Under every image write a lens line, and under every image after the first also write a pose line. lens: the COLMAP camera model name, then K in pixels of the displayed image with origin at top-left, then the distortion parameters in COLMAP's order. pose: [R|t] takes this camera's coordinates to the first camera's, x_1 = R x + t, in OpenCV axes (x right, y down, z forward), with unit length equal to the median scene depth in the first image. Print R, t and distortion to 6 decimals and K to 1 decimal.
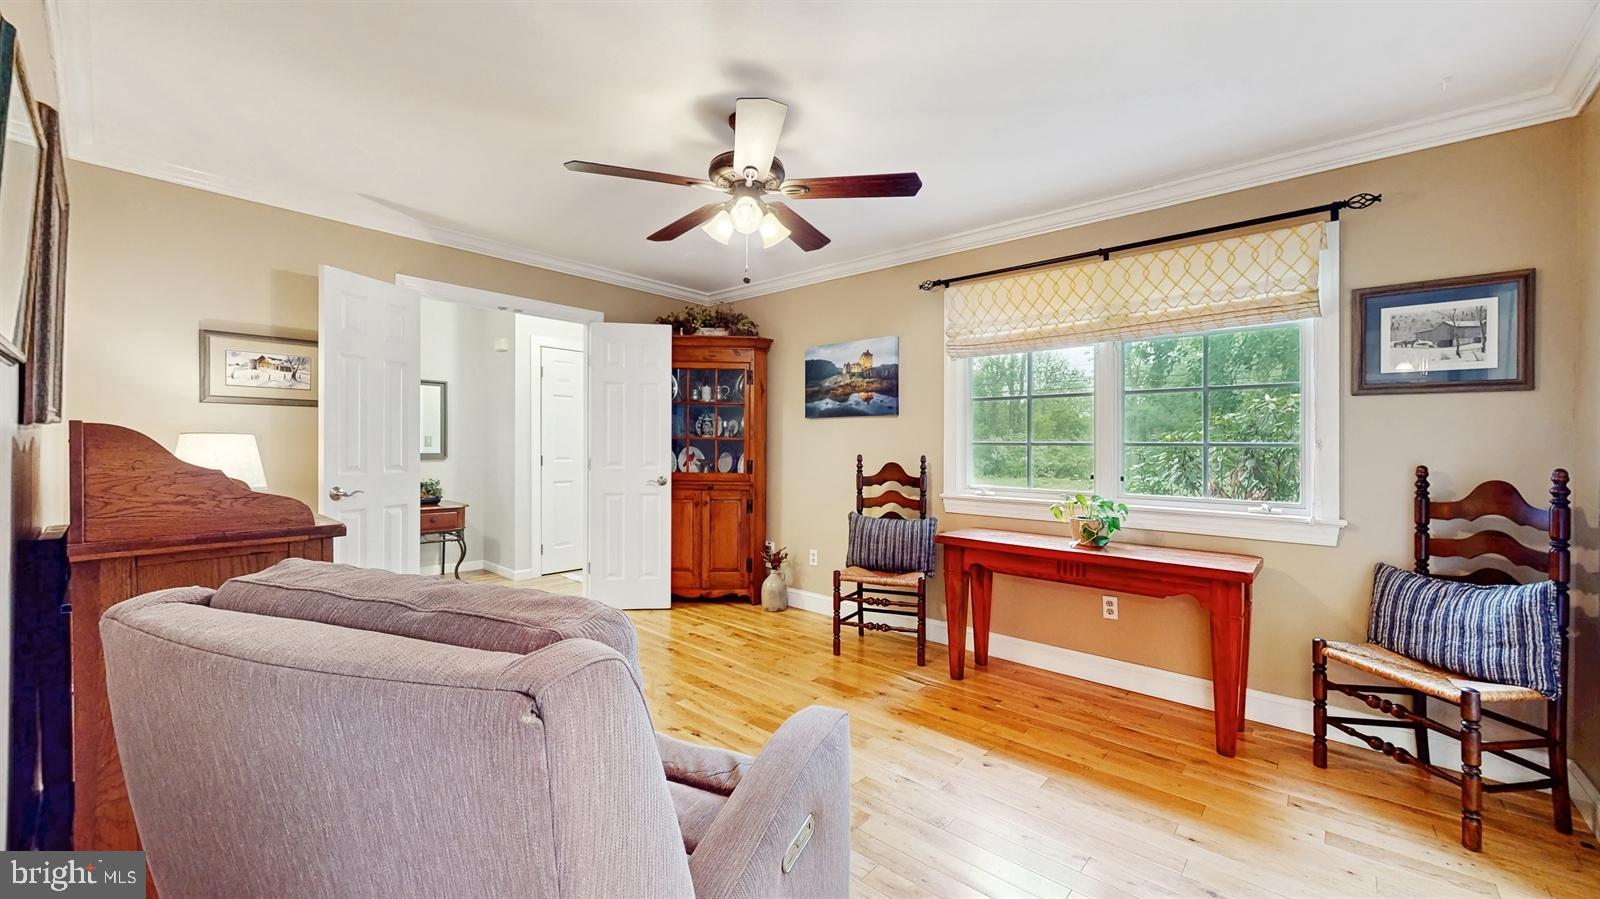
lens RADIAL K [[598.8, 0, 796.6], [0, 598.8, 455.5], [0, 0, 1]] dist [-0.001399, -0.000315]
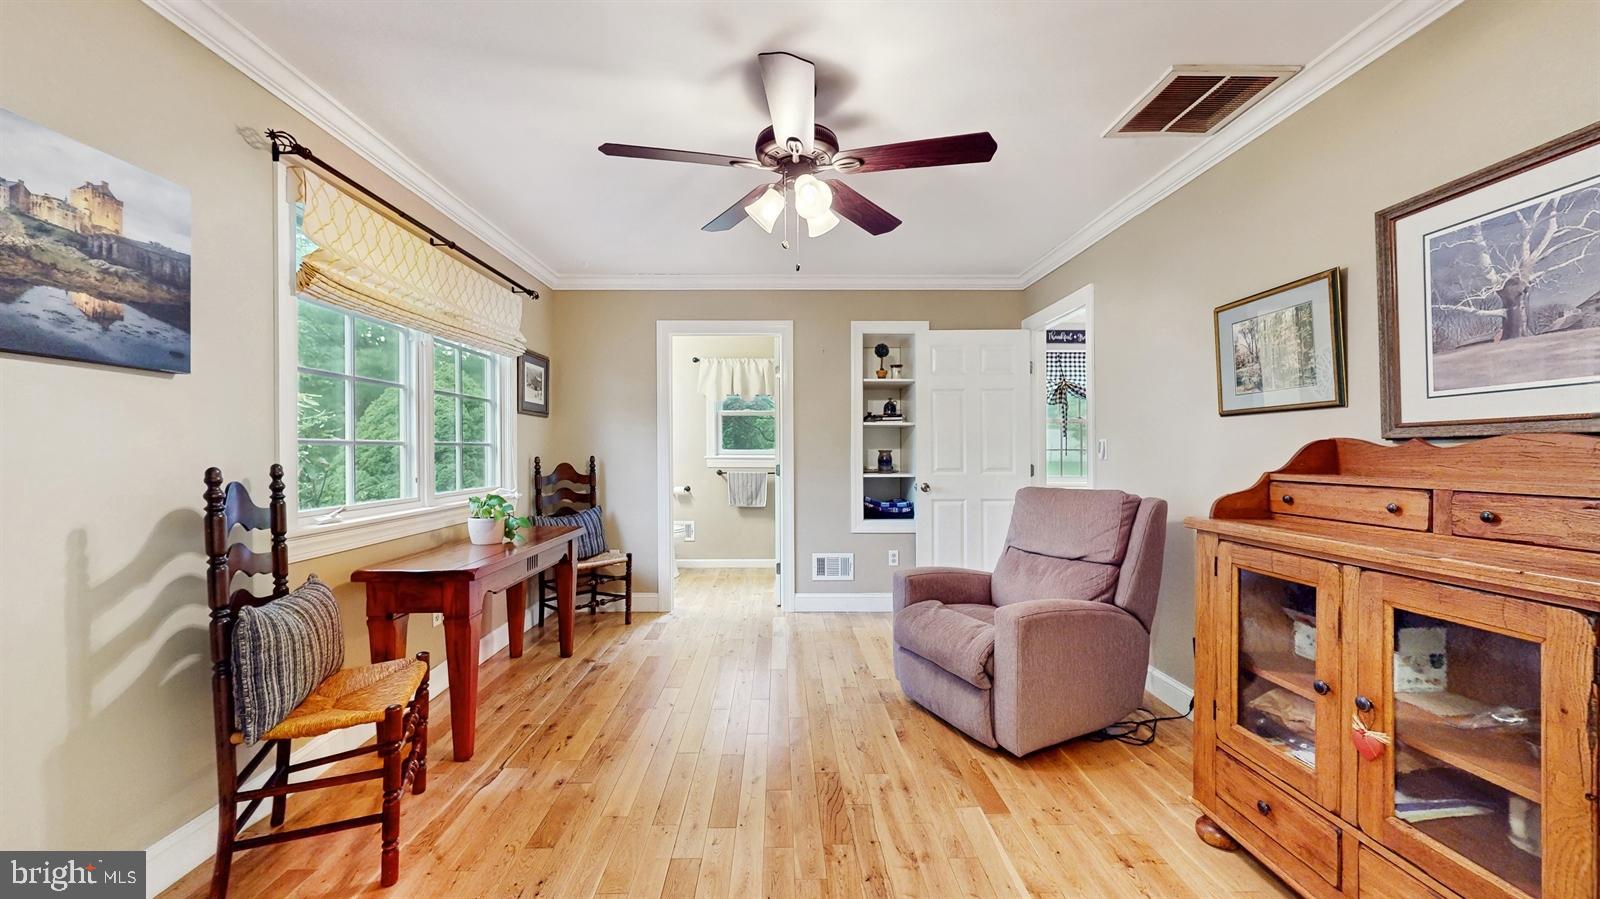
lens RADIAL K [[598.8, 0, 796.6], [0, 598.8, 455.5], [0, 0, 1]] dist [-0.001399, -0.000315]
pose [[-0.673768, -0.006612, 0.738913, -0.445755], [0.020299, 0.999417, 0.027453, -0.011858], [-0.738664, 0.033496, -0.673241, 0.963883]]
